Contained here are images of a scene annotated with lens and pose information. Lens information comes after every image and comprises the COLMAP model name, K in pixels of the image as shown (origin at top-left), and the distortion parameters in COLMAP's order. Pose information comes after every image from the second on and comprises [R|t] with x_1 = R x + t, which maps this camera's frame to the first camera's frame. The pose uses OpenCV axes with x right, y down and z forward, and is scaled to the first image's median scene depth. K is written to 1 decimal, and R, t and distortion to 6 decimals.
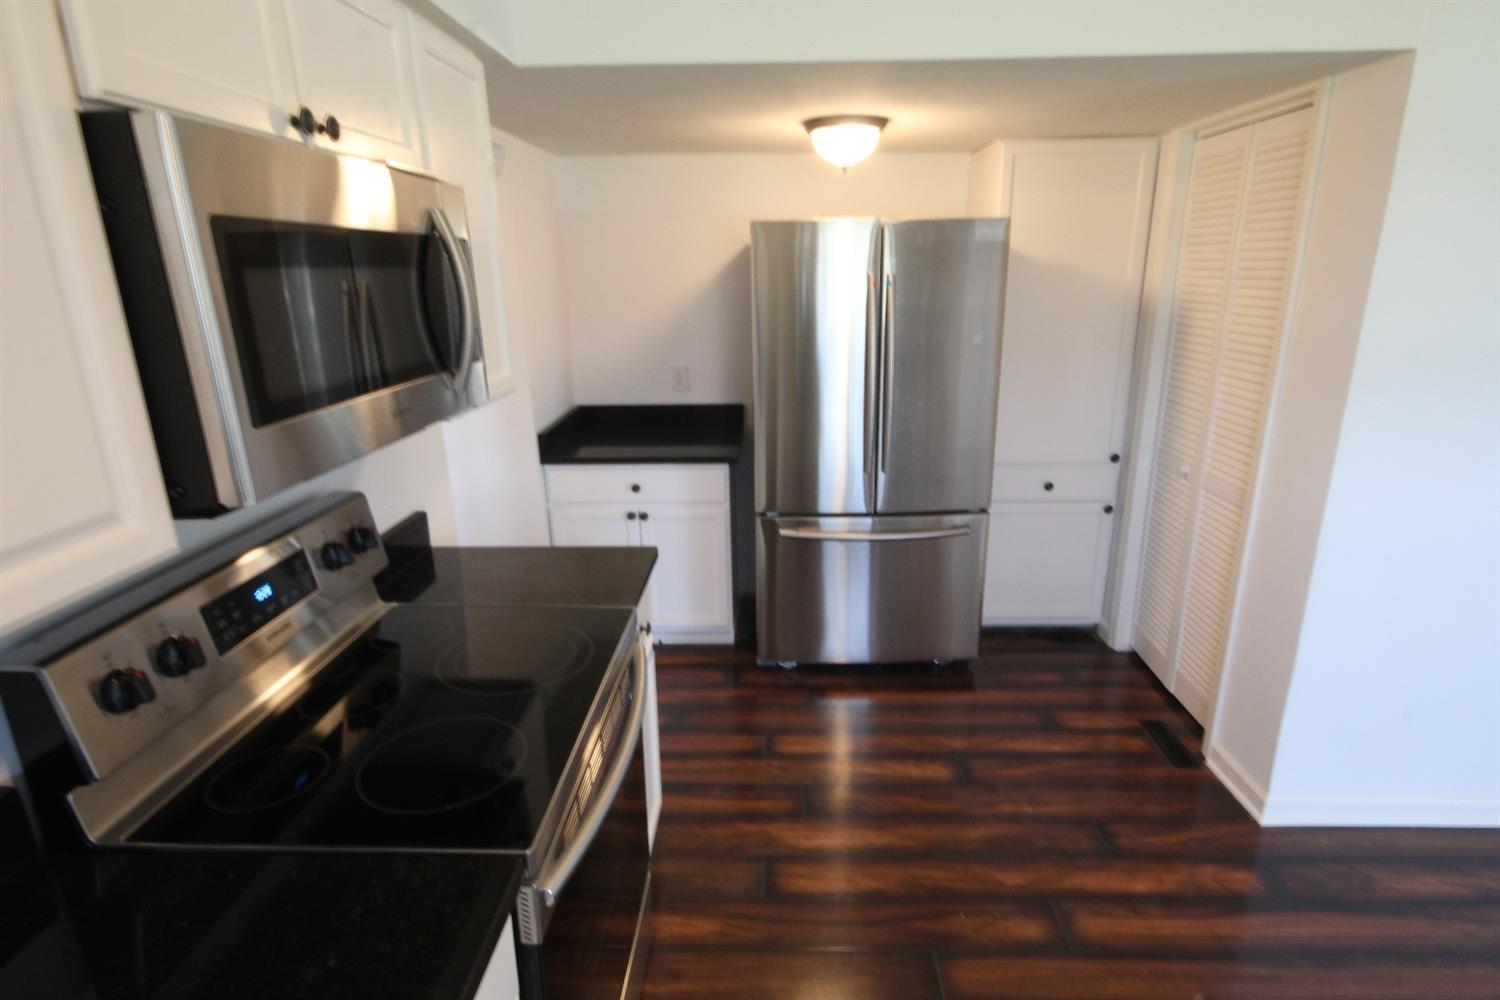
lens RADIAL K [[788.0, 0, 756.0], [0, 788.0, 509.9], [0, 0, 1]] dist [0.001480, 0.000235]
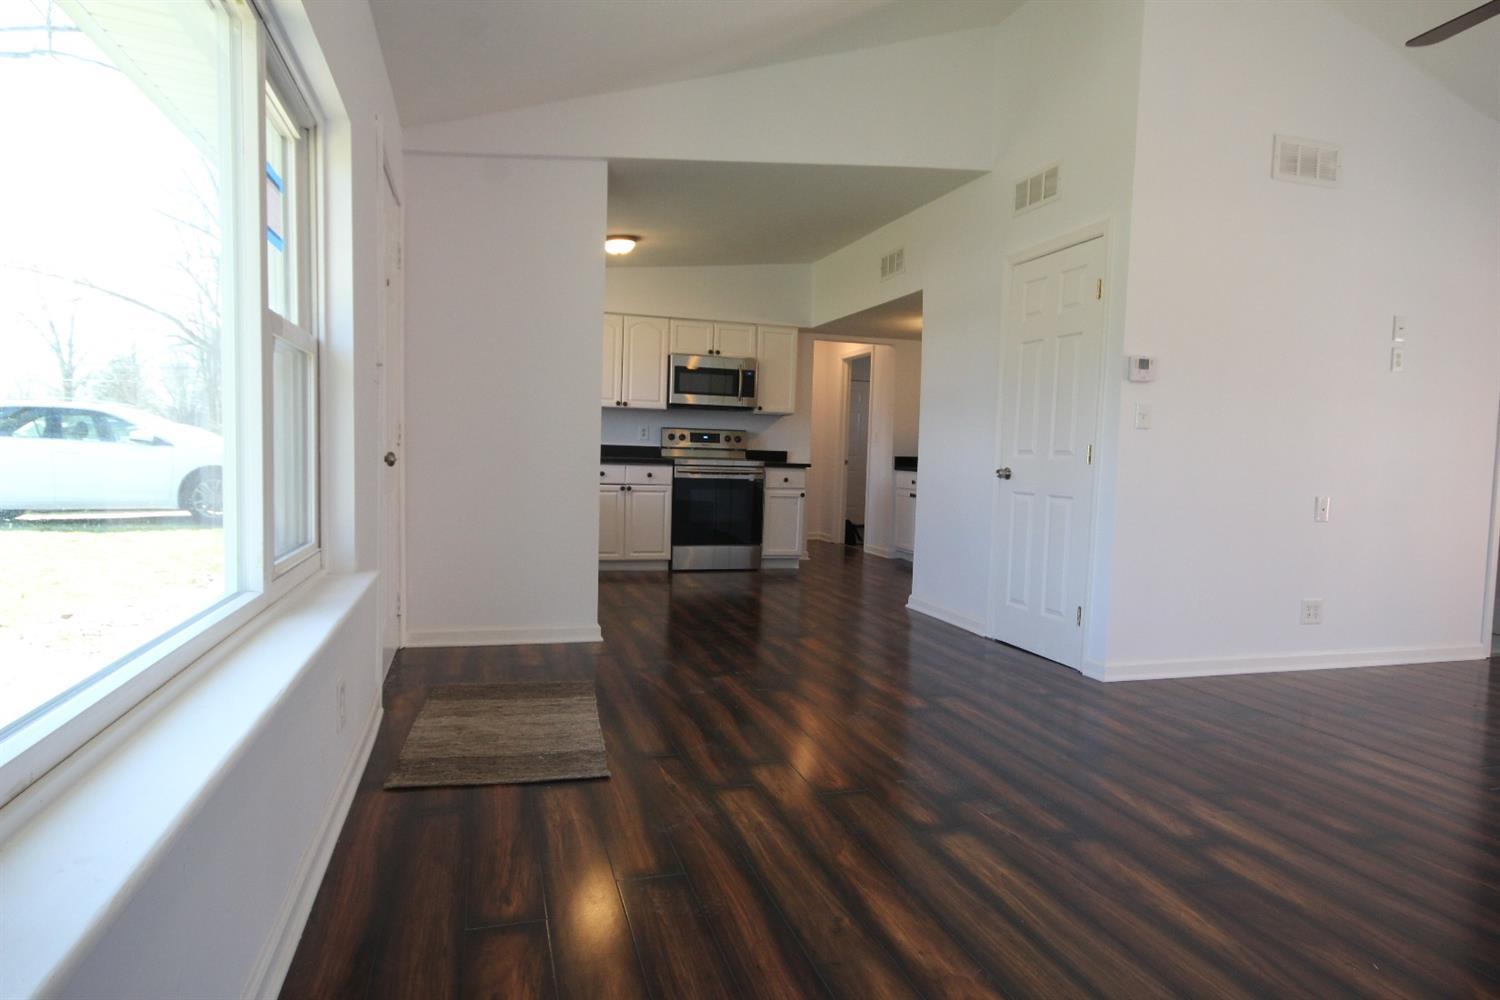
lens RADIAL K [[863.1, 0, 754.1], [0, 863.1, 506.9], [0, 0, 1]] dist [0.005843, 0.002520]
pose [[0.321043, 0.088287, -0.942940, 2.499881], [-0.312918, 0.949616, -0.017628, 0.277590], [0.893875, 0.300722, 0.332495, -0.238831]]
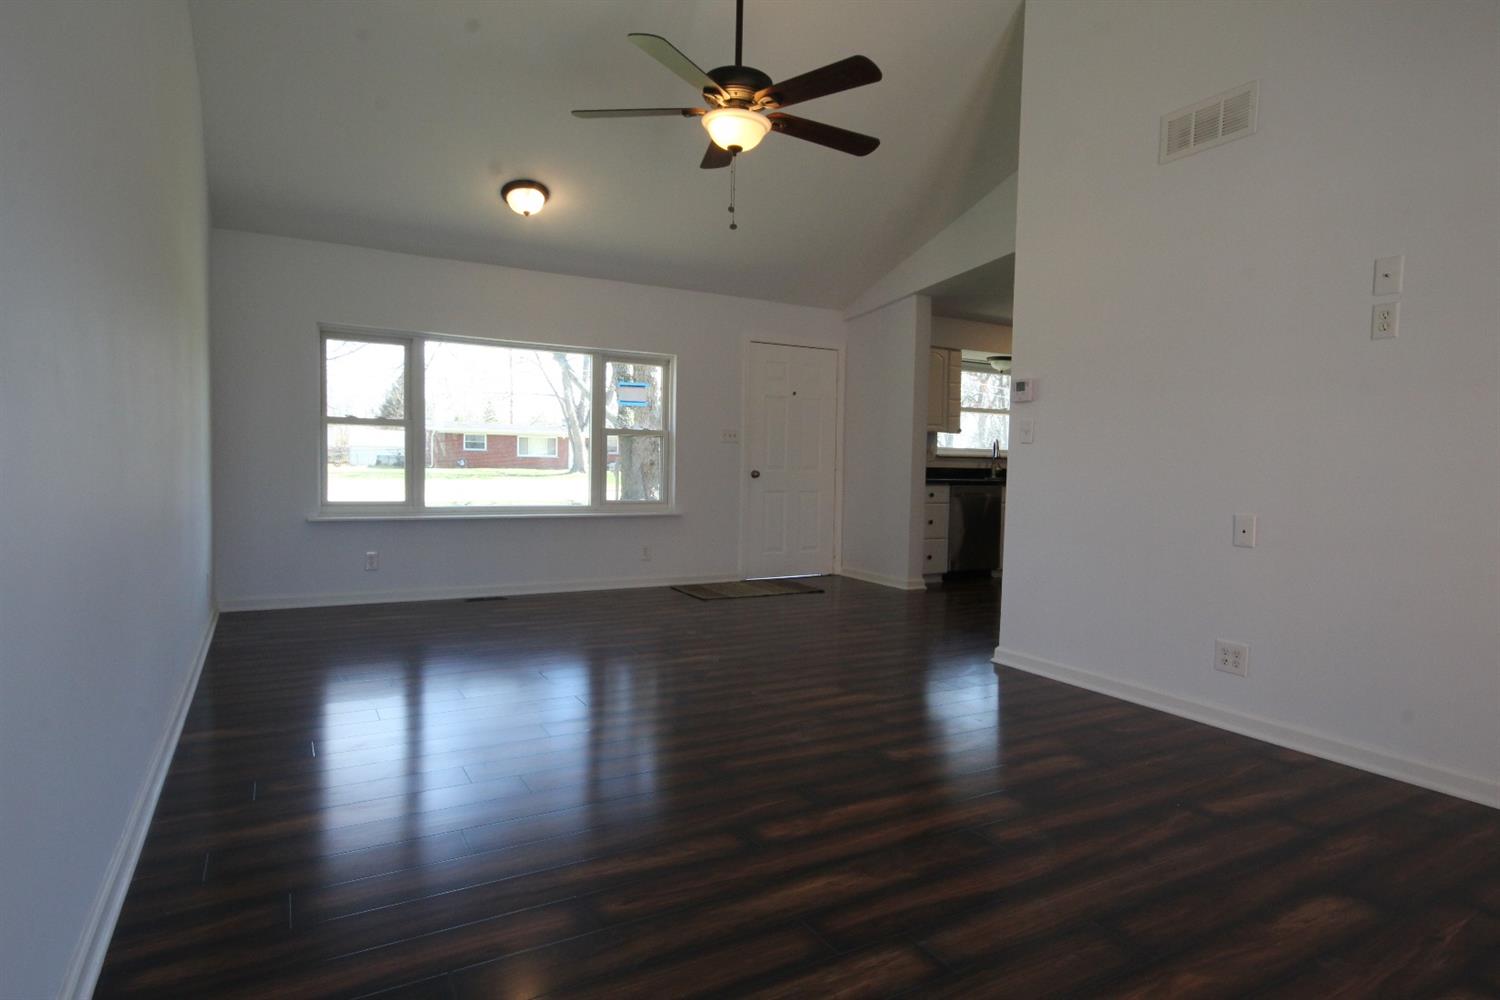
lens RADIAL K [[827.8, 0, 750.0], [0, 827.8, 500.0], [0, 0, 1]] dist [0.004318, 0.000650]
pose [[-0.858218, 0.025955, -0.512629, 2.576864], [-0.153728, 0.939879, 0.304950, -0.384862], [0.489725, 0.340519, -0.802631, 1.862795]]
